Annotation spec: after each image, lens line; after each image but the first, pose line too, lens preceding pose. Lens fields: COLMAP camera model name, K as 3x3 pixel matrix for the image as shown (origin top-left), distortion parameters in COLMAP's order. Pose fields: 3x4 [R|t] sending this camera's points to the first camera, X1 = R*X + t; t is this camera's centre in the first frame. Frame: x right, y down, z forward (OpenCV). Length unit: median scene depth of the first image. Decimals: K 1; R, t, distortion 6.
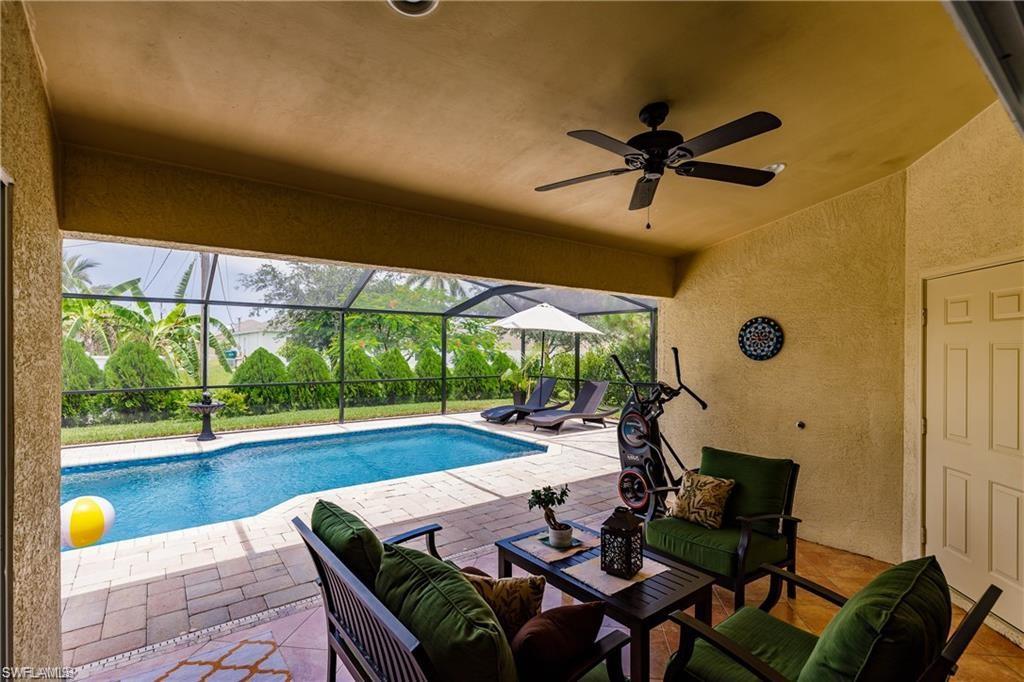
lens RADIAL K [[491.4, 0, 512.5], [0, 491.4, 346.1], [0, 0, 1]] dist [0.000135, -0.000010]
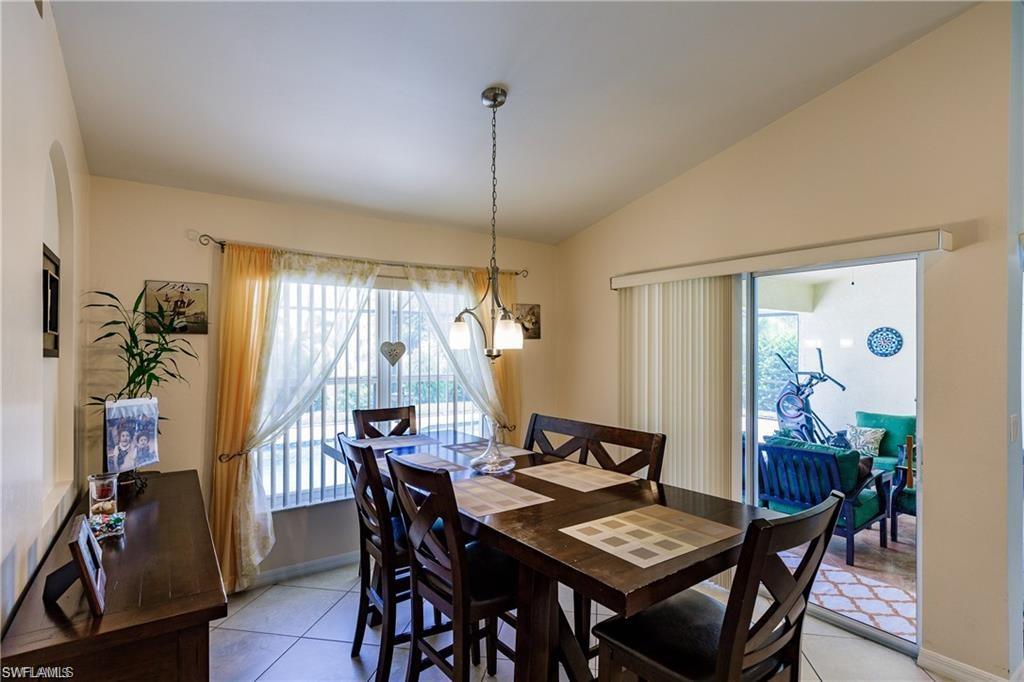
lens RADIAL K [[515.2, 0, 512.5], [0, 515.2, 341.0], [0, 0, 1]] dist [0.000016, 0.000039]
pose [[0.999022, -0.000371, -0.044206, -0.515636], [-0.000147, 0.999931, -0.011722, 0.000137], [0.044207, 0.011717, 0.998954, -0.559083]]
